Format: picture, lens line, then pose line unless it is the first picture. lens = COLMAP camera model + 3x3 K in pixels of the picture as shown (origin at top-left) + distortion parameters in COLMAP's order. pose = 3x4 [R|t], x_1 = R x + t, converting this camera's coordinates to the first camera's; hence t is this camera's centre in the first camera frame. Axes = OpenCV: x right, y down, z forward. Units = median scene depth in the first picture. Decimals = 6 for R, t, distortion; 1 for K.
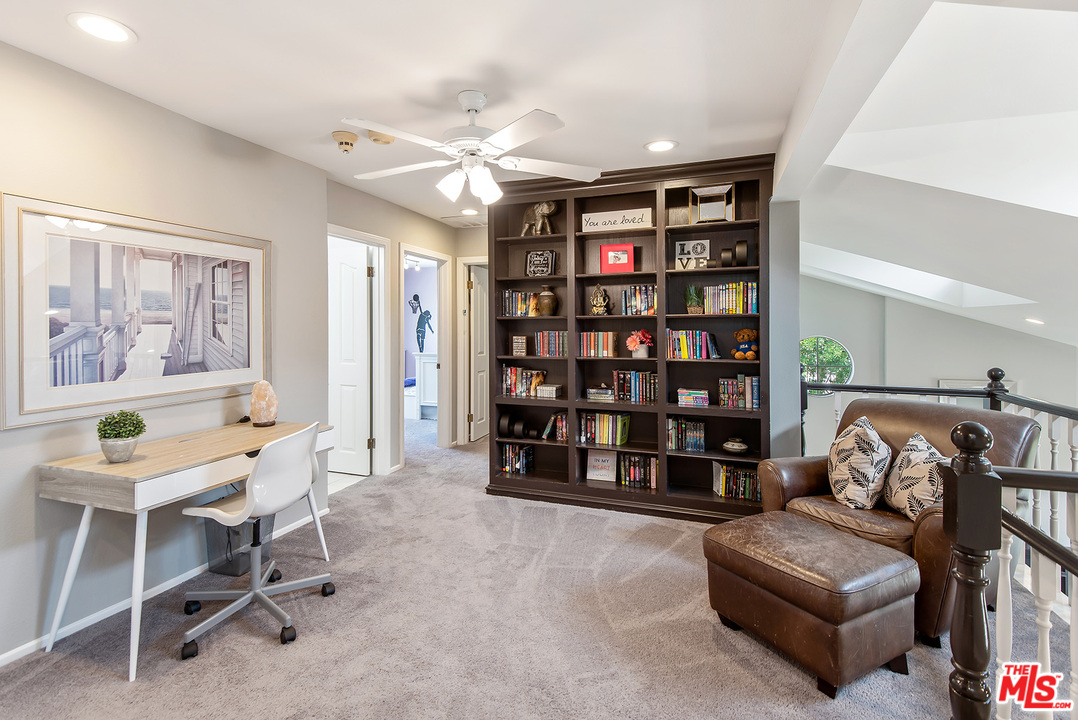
lens RADIAL K [[499.3, 0, 536.6], [0, 499.3, 321.0], [0, 0, 1]] dist [0.023299, -0.027294]
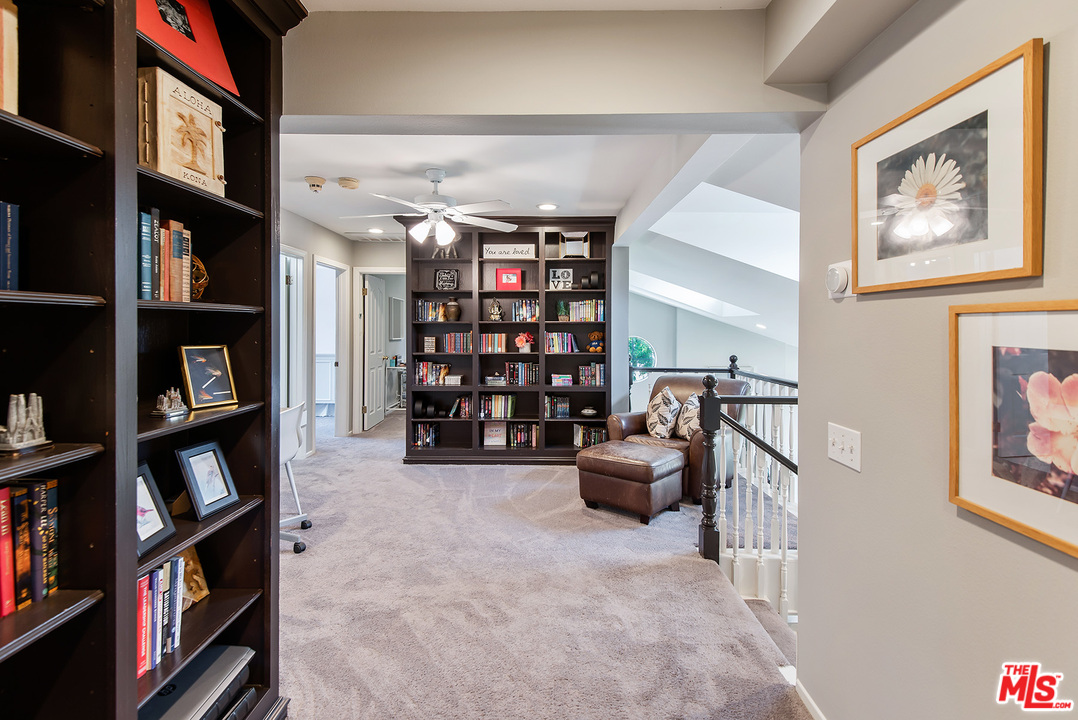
lens RADIAL K [[511.1, 0, 541.0], [0, 511.1, 321.9], [0, 0, 1]] dist [0.001070, 0.000110]
pose [[0.940327, 0.007111, 0.340198, -0.231605], [-0.007546, 0.999972, -0.000044, -0.010534], [-0.340188, -0.002526, 0.940354, -0.334582]]
